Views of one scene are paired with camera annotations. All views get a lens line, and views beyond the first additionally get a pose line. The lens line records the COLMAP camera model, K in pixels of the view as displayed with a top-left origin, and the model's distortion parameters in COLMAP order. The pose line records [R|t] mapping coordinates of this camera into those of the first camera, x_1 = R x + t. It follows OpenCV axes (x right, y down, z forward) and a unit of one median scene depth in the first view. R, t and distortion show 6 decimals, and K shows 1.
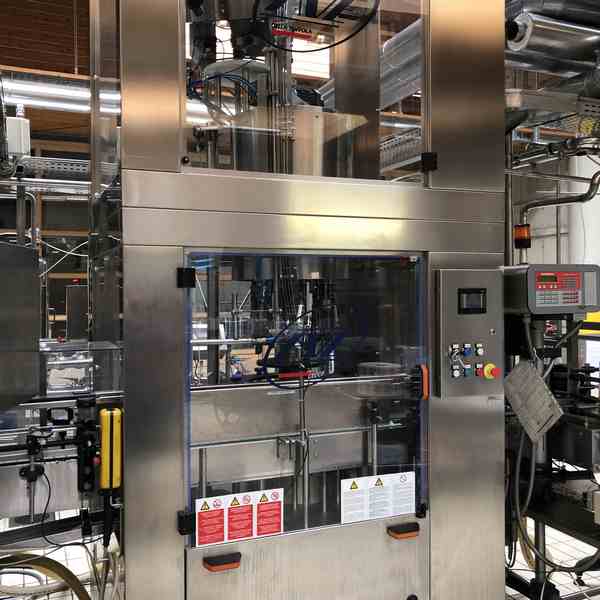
lens RADIAL K [[655.7, 0, 300.6], [0, 655.7, 297.2], [0, 0, 1]] dist [0.011495, 0.000000]
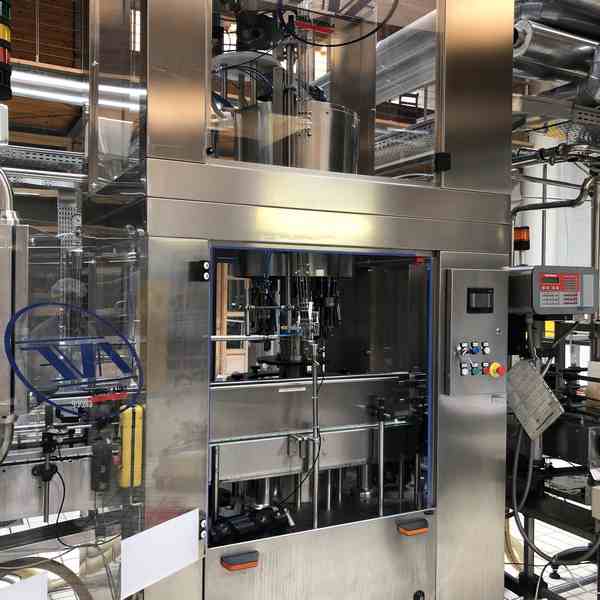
lens RADIAL K [[655.7, 0, 300.8], [0, 655.7, 300.9], [0, 0, 1]] dist [0.011495, 0.000000]
pose [[0.995982, 0.015459, 0.088214, -0.100113], [-0.015713, 0.999874, 0.002177, 0.008310], [-0.088169, -0.003554, 0.996099, 0.011887]]
